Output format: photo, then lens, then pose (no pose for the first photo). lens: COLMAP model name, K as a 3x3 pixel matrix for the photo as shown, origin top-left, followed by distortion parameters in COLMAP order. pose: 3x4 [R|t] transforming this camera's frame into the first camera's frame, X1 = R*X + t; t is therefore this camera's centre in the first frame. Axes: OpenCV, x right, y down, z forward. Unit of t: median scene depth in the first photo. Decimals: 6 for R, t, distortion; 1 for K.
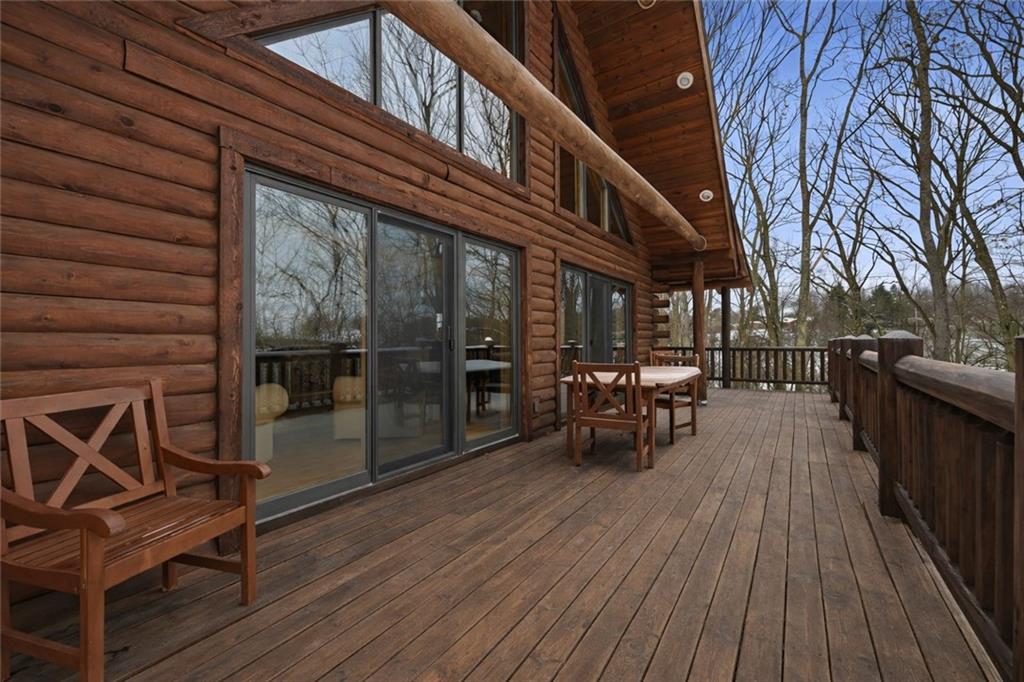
lens RADIAL K [[403.3, 0, 514.8], [0, 403.3, 335.1], [0, 0, 1]] dist [-0.008509, 0.001414]
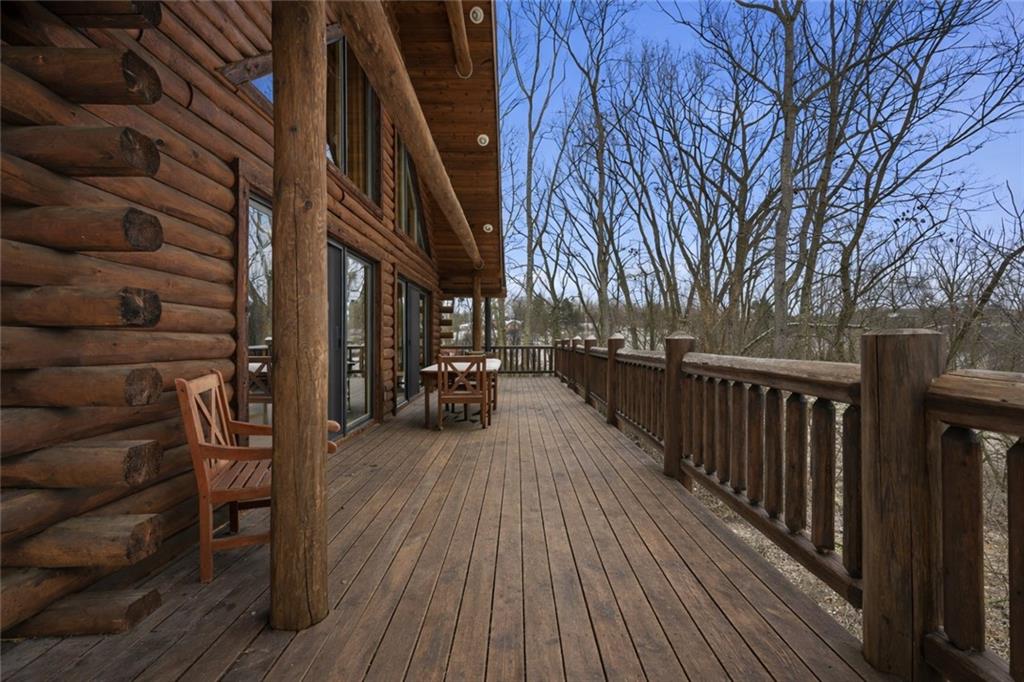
lens RADIAL K [[403.3, 0, 514.8], [0, 403.3, 340.6], [0, 0, 1]] dist [-0.008509, 0.001414]
pose [[0.824728, -0.000033, 0.565530, -0.275261], [-0.006867, 0.999926, 0.010072, 0.000049], [-0.565489, -0.012190, 0.824666, -0.167625]]
